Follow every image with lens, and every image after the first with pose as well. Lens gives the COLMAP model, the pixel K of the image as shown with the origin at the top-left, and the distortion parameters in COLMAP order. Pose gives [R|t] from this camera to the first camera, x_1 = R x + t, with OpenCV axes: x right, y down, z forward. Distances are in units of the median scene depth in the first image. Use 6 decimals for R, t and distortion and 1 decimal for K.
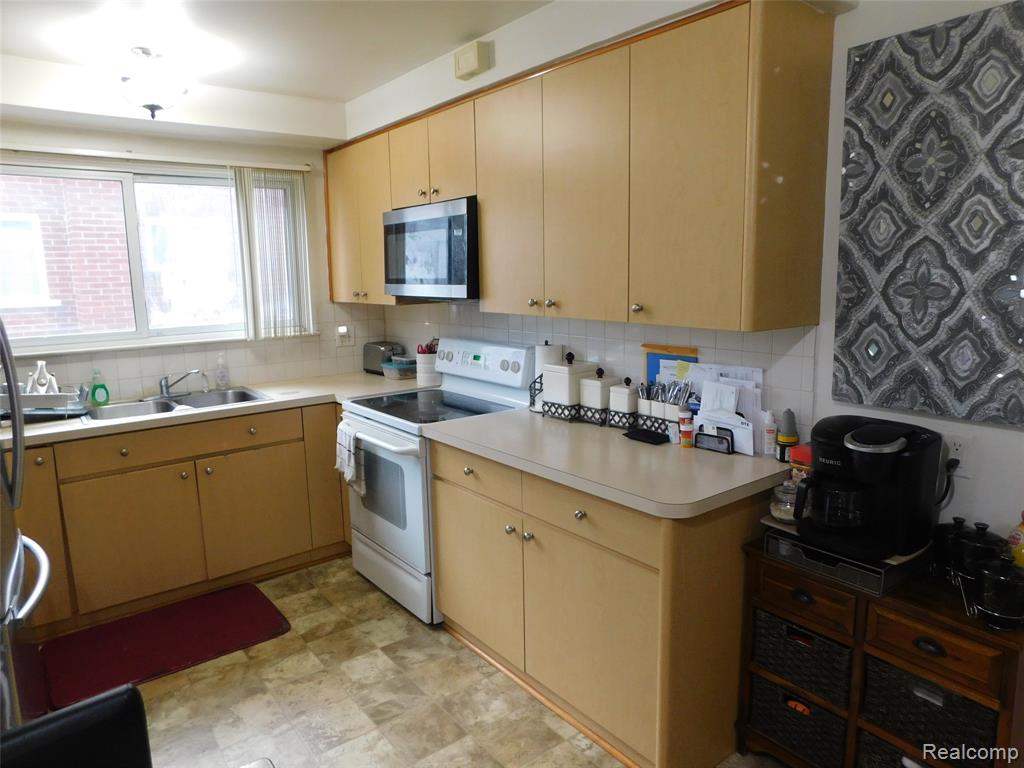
lens RADIAL K [[669.0, 0, 518.4], [0, 669.0, 378.6], [0, 0, 1]] dist [-0.076759, 0.054516]
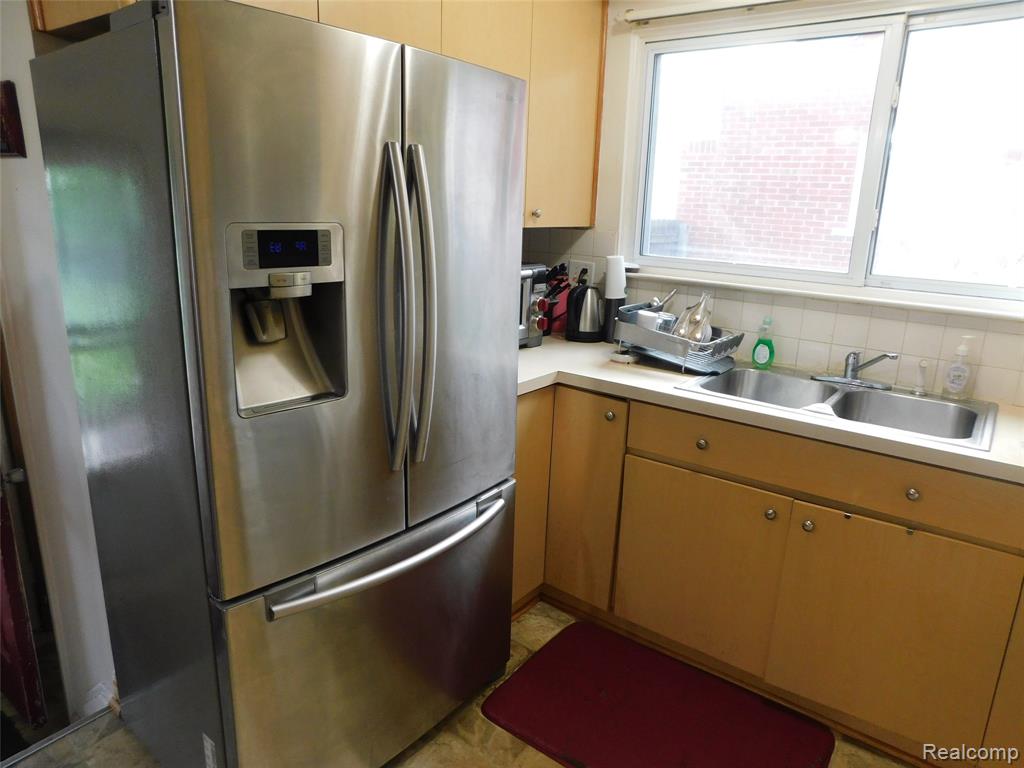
lens RADIAL K [[669.0, 0, 518.4], [0, 669.0, 378.6], [0, 0, 1]] dist [-0.076759, 0.054516]
pose [[0.252438, 0.272926, -0.928325, -0.036652], [-0.193112, 0.954306, 0.228051, -0.072536], [0.948147, 0.121702, 0.293609, 0.633144]]
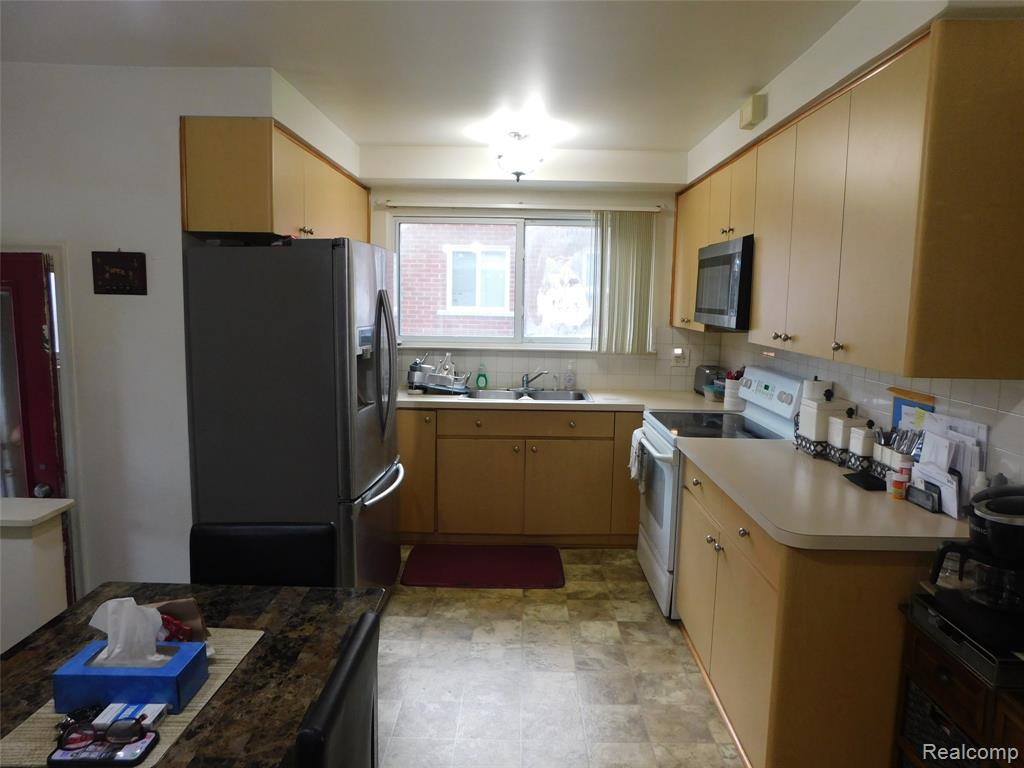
lens RADIAL K [[669.0, 0, 518.4], [0, 669.0, 378.6], [0, 0, 1]] dist [-0.076759, 0.054516]
pose [[0.783831, 0.108101, -0.611492, 0.313412], [-0.132005, 0.991231, 0.006022, 0.000145], [0.606781, 0.076000, 0.791227, -0.060288]]
